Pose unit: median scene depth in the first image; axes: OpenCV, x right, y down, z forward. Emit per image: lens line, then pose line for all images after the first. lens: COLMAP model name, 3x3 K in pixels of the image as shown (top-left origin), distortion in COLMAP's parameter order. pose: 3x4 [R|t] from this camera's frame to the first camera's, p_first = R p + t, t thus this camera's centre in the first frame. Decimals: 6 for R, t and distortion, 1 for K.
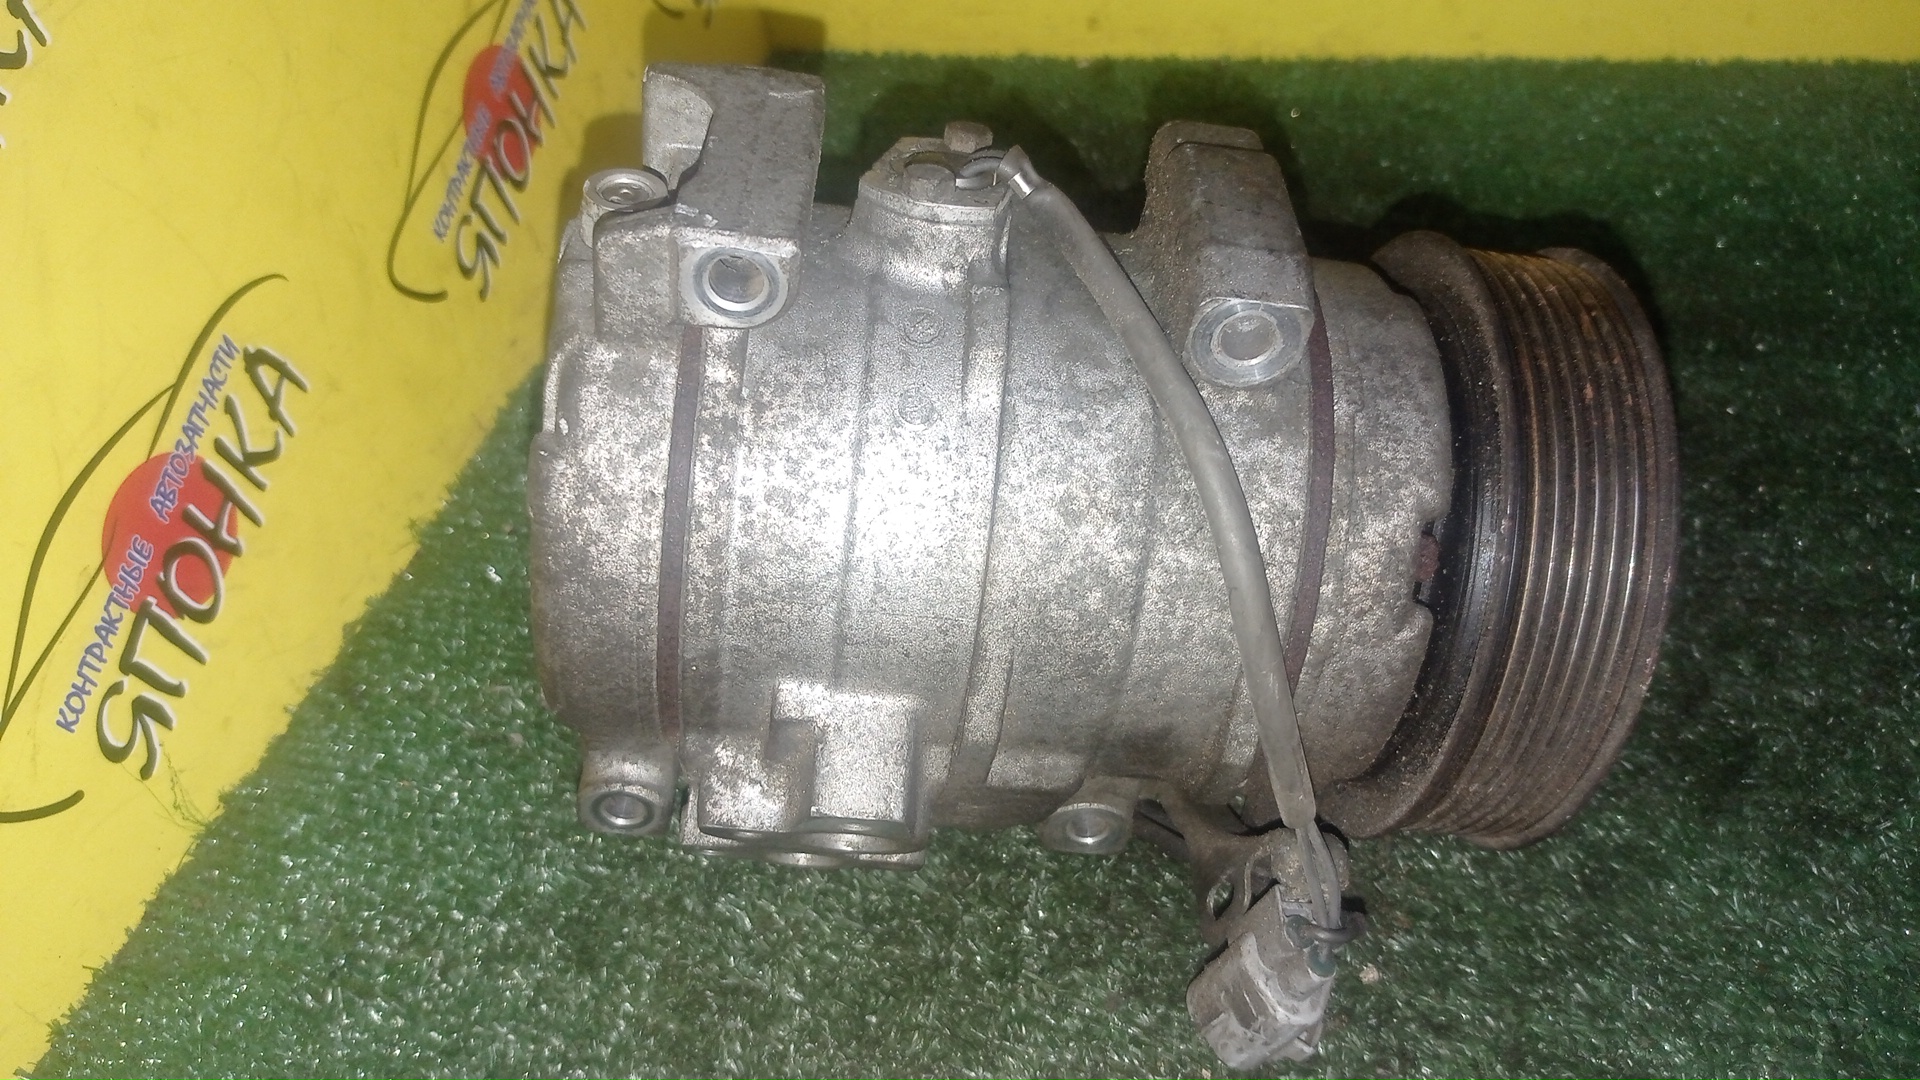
lens RADIAL K [[1456.5, 0, 961.3], [0, 1456.5, 563.6], [0, 0, 1]] dist [-0.002223, -0.003549]
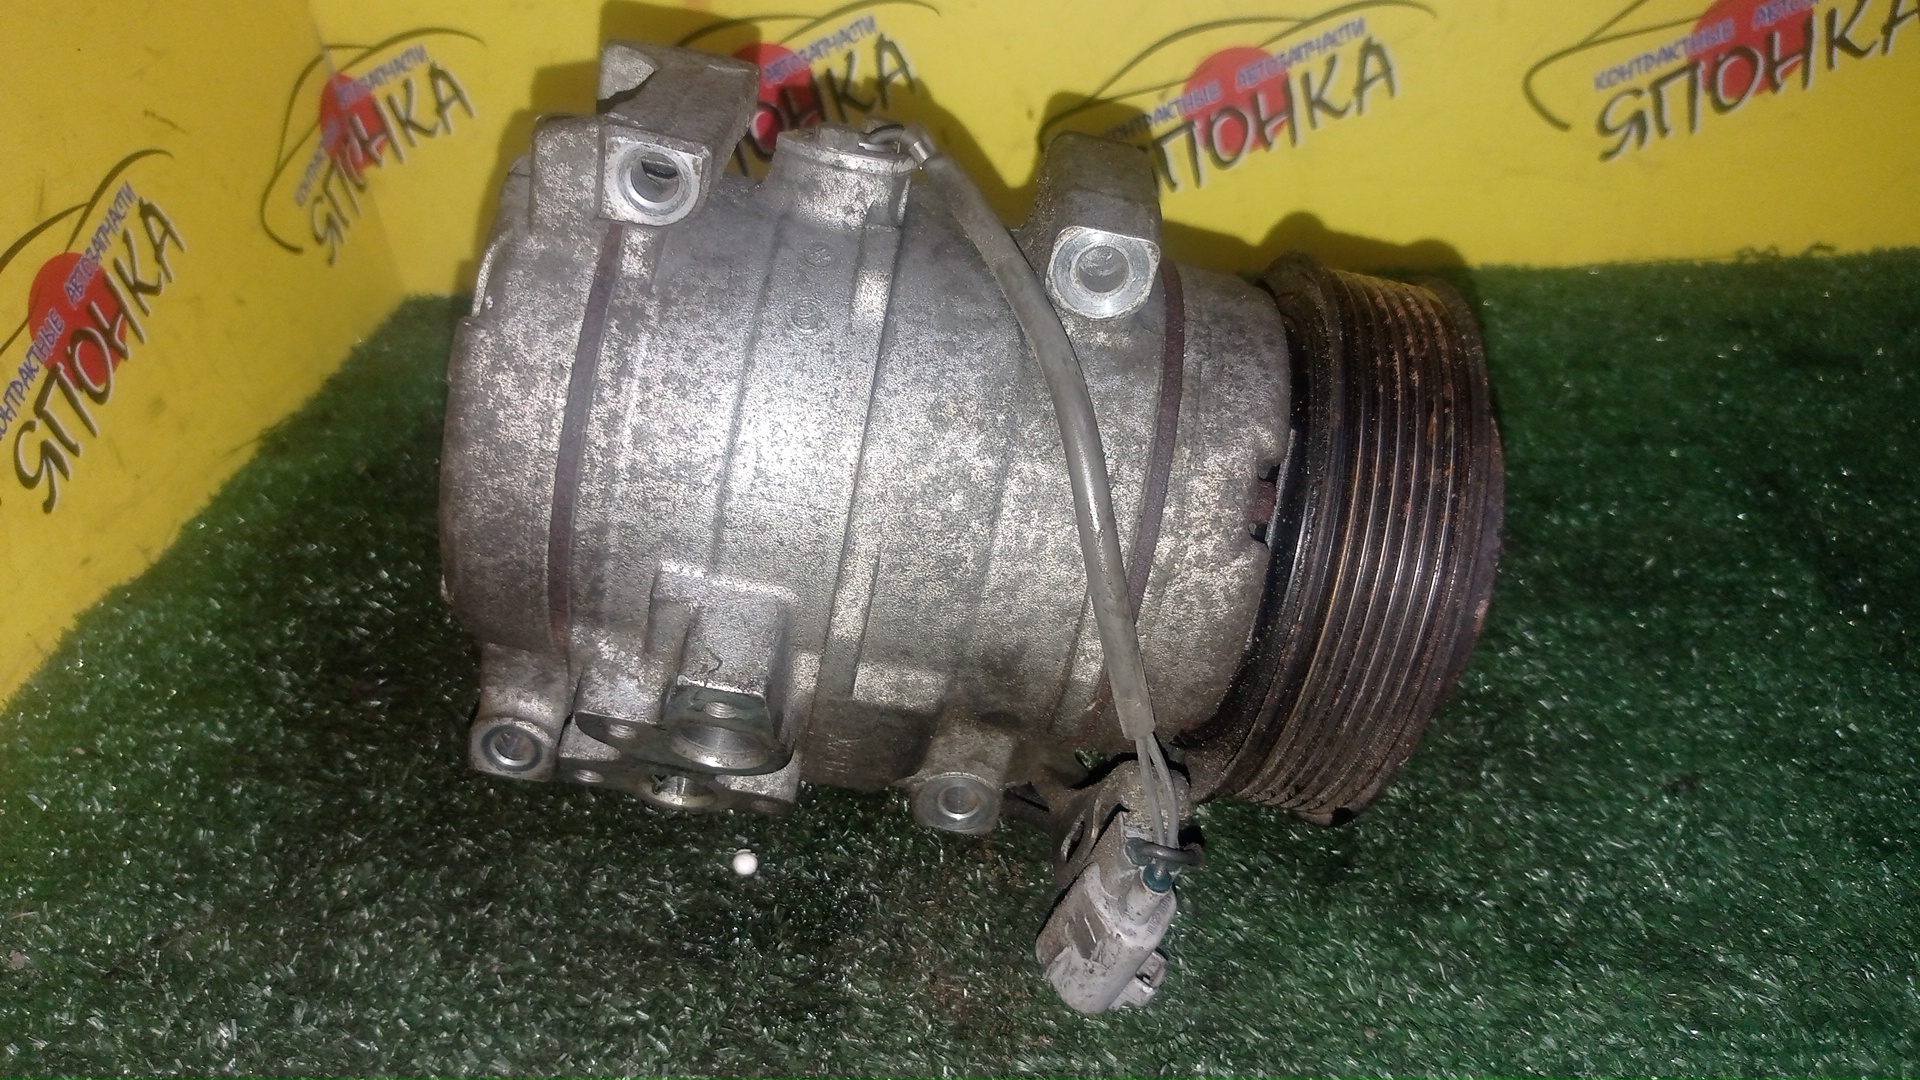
lens RADIAL K [[1456.5, 0, 961.3], [0, 1456.5, 563.6], [0, 0, 1]] dist [-0.002223, -0.003549]
pose [[0.997421, 0.071046, 0.010211, 0.087318], [-0.068036, 0.981158, -0.180830, 0.267861], [-0.022866, 0.179669, 0.983461, -0.066629]]
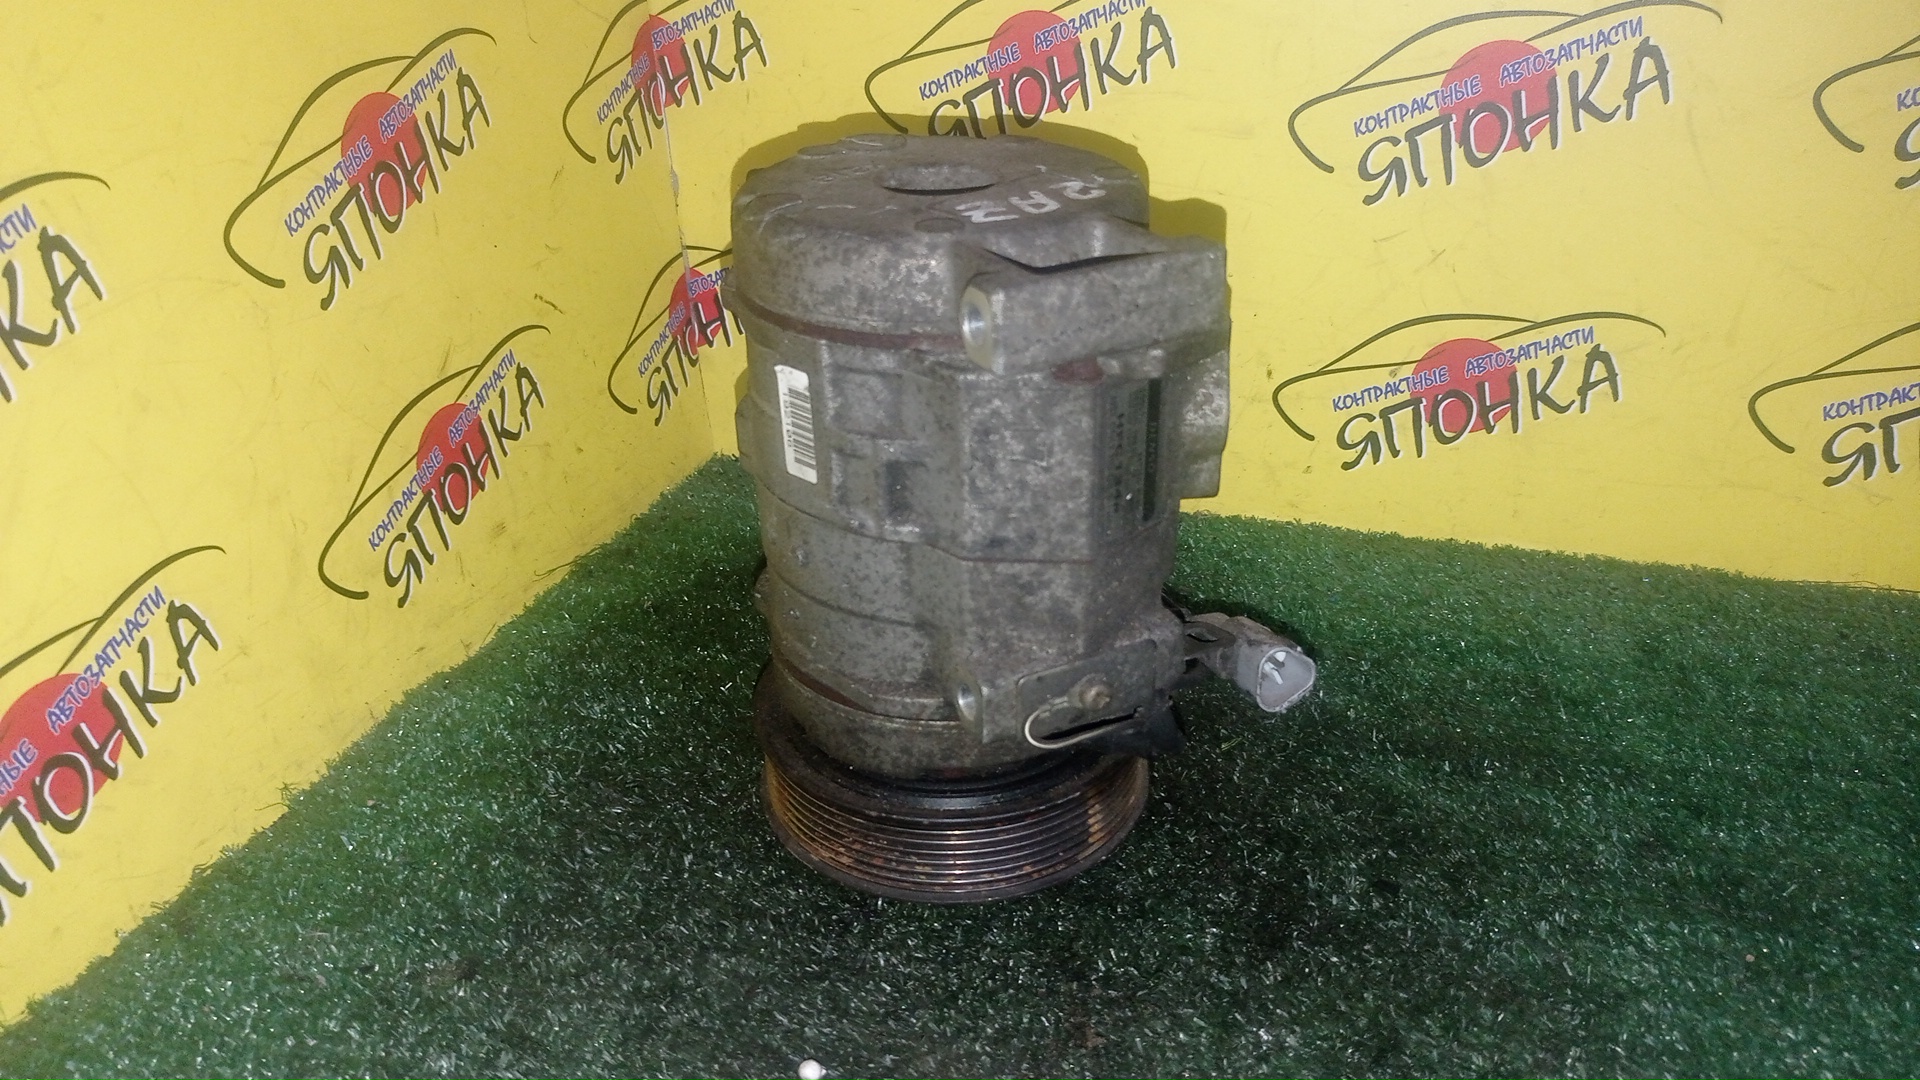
lens RADIAL K [[1439.8, 0, 969.0], [0, 1439.8, 567.2], [0, 0, 1]] dist [0.007782, 0.000876]
pose [[0.959386, 0.215178, -0.182422, 0.140335], [-0.257128, 0.933015, -0.251729, 0.250525], [0.116036, 0.288411, 0.950450, -0.177194]]
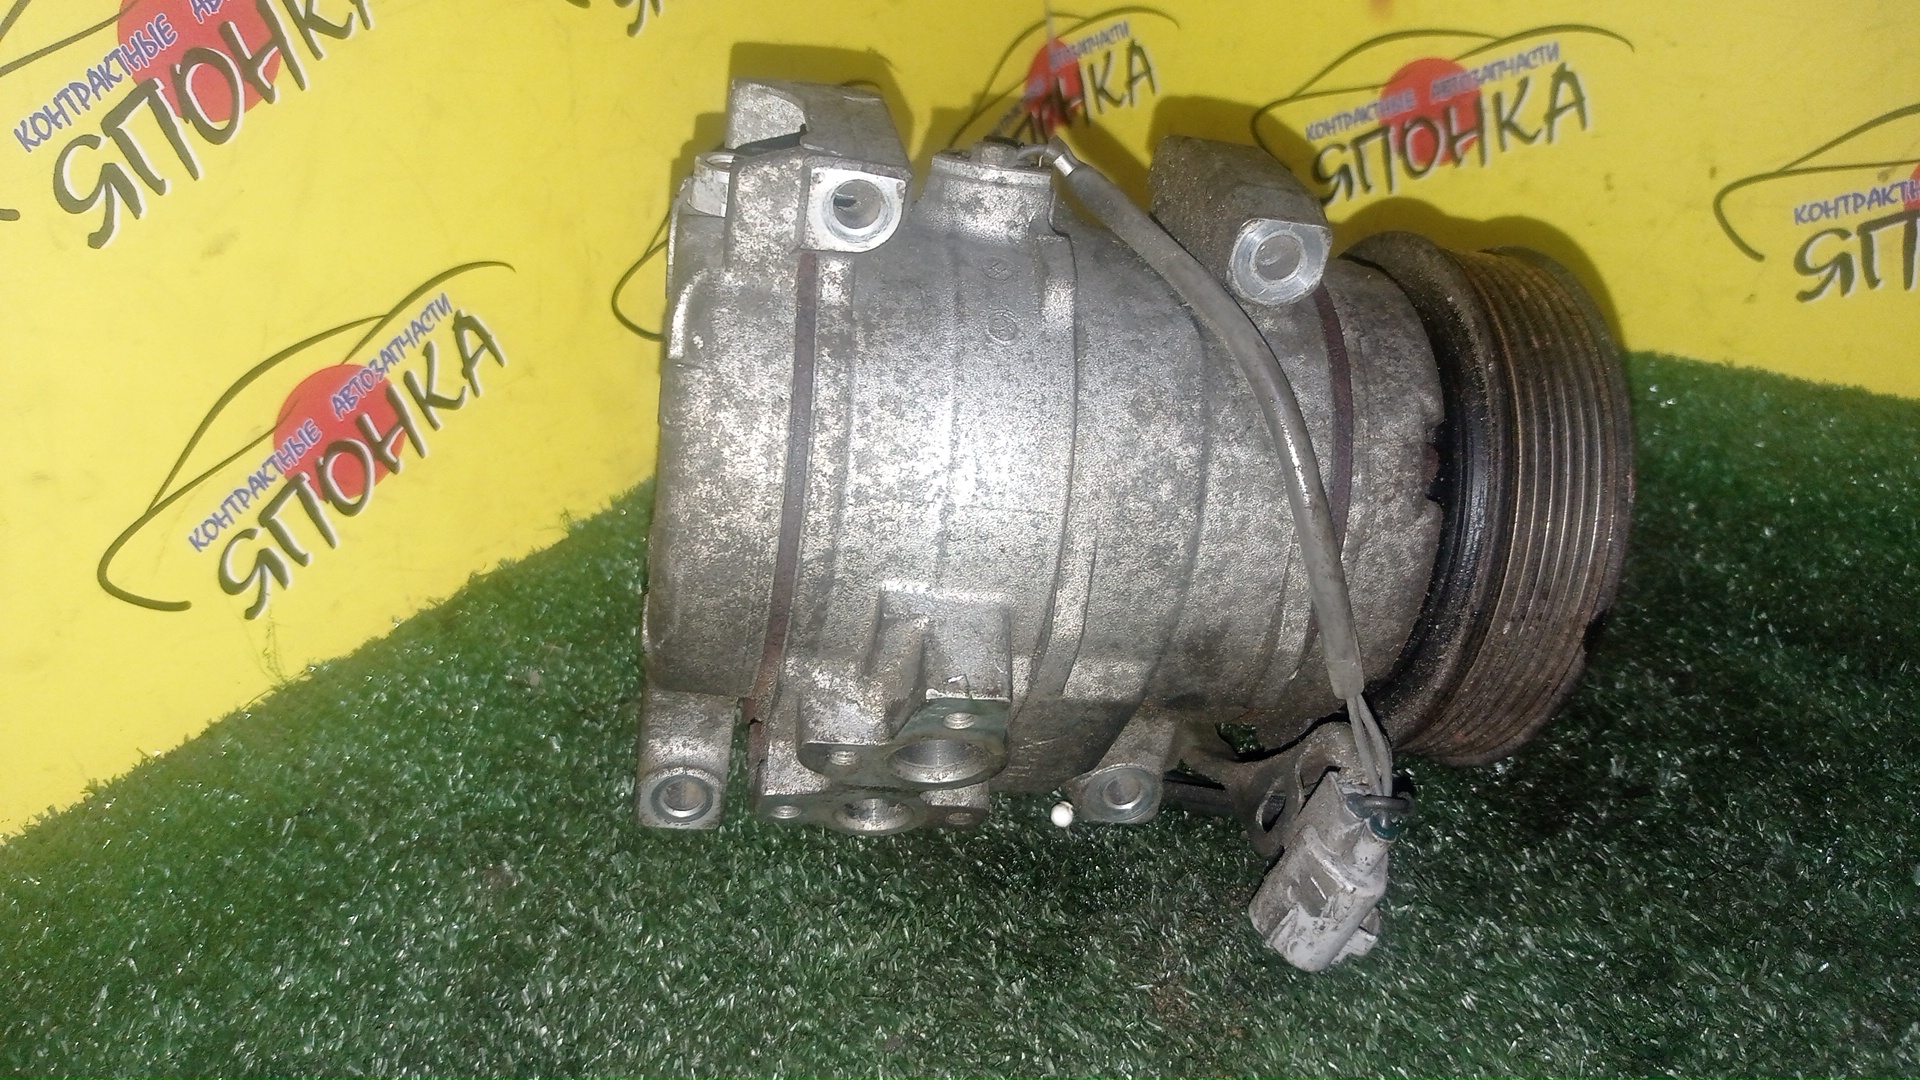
lens RADIAL K [[1456.5, 0, 961.3], [0, 1456.5, 563.6], [0, 0, 1]] dist [-0.002223, -0.003549]
pose [[0.989452, -0.041941, 0.138657, -0.225777], [0.070121, 0.976228, -0.205092, 0.301475], [-0.126759, 0.212652, 0.968871, -0.068047]]
